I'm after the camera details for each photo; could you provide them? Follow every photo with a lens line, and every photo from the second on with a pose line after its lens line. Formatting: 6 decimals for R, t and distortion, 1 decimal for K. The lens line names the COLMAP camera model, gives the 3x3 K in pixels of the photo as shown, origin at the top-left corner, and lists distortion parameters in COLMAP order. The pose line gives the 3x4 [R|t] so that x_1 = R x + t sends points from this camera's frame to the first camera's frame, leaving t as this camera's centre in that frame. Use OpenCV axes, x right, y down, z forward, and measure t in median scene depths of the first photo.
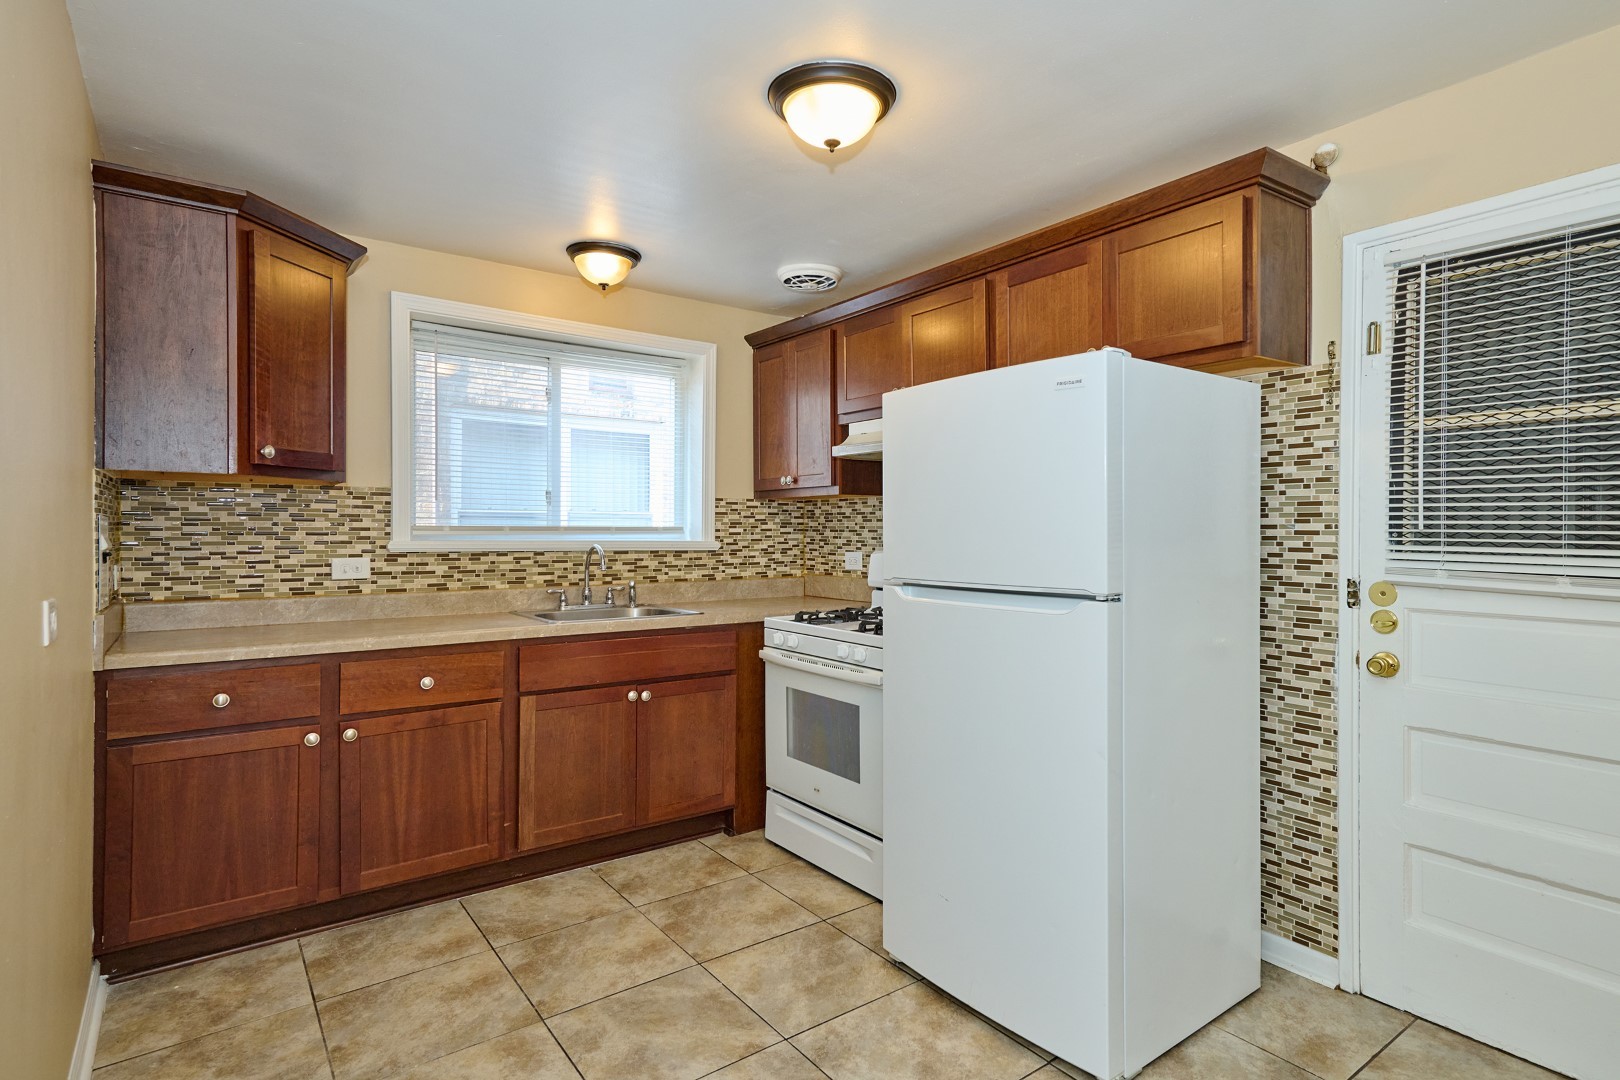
lens RADIAL K [[829.3, 0, 810.0], [0, 829.3, 540.0], [0, 0, 1]] dist [0.002475, 0.000492]
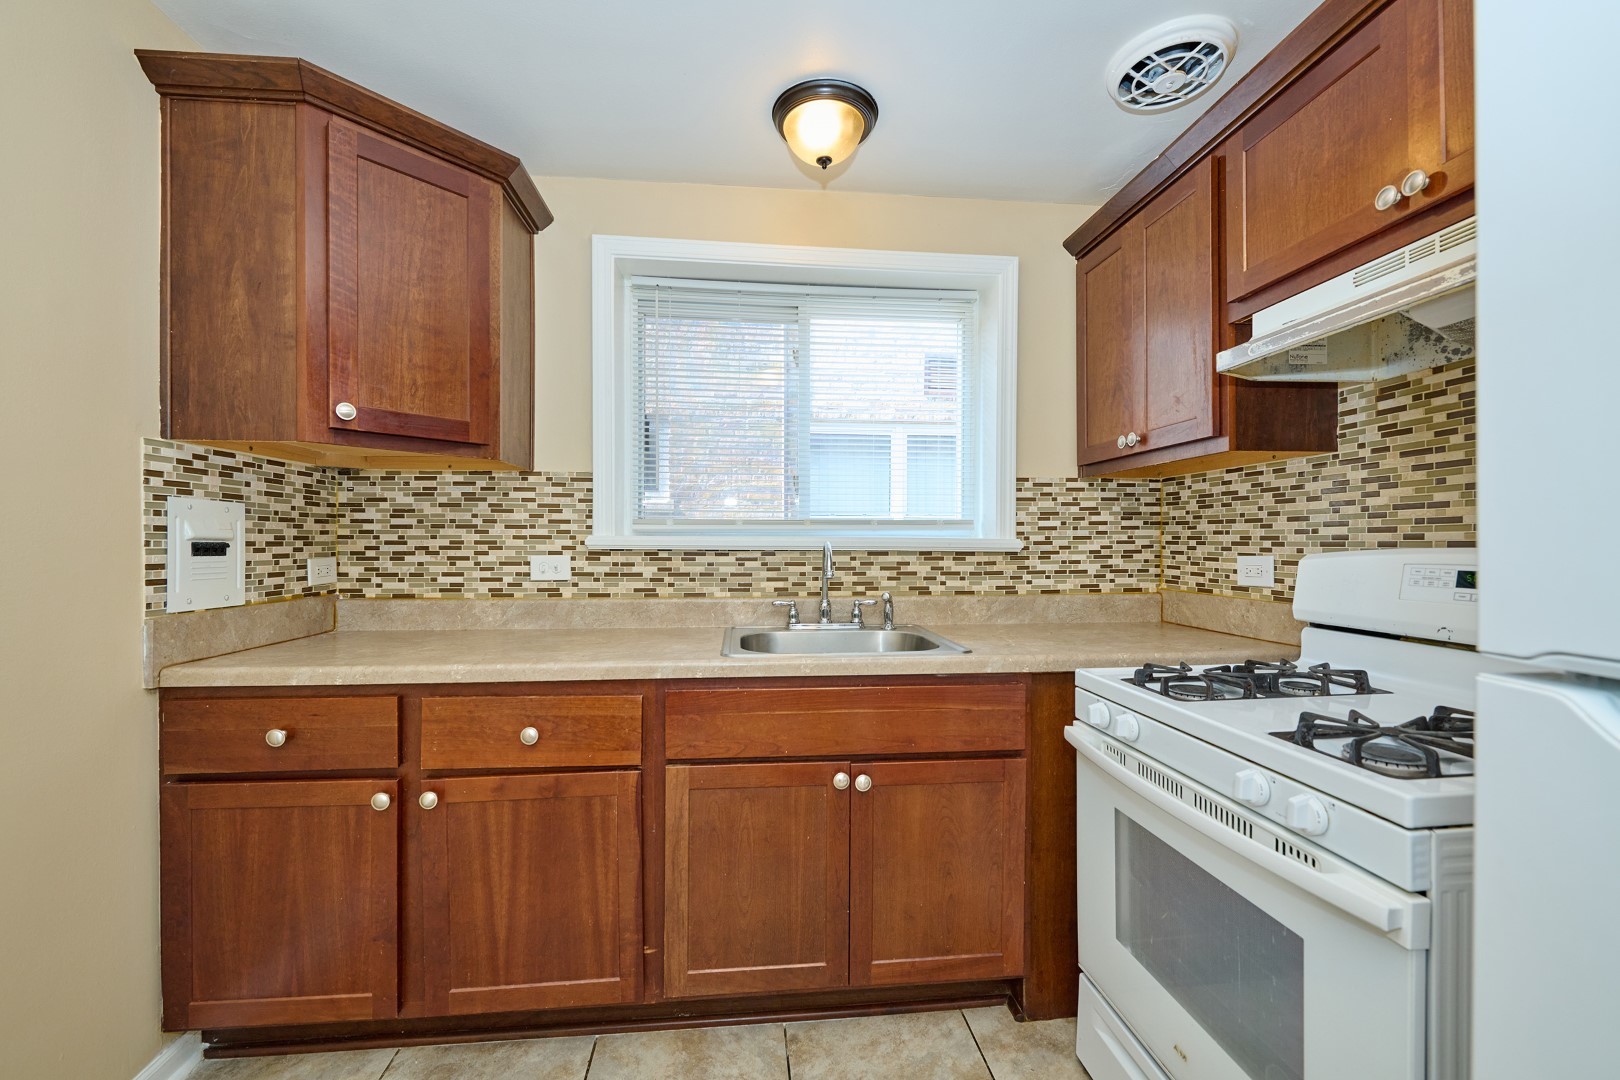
lens RADIAL K [[637.6, 0, 815.0], [0, 637.6, 545.7], [0, 0, 1]] dist [-0.002089, -0.000204]
pose [[0.869245, 0.001742, -0.494379, 0.005170], [-0.005059, 0.999973, -0.005370, 0.013180], [0.494356, 0.007169, 0.869230, 0.539540]]
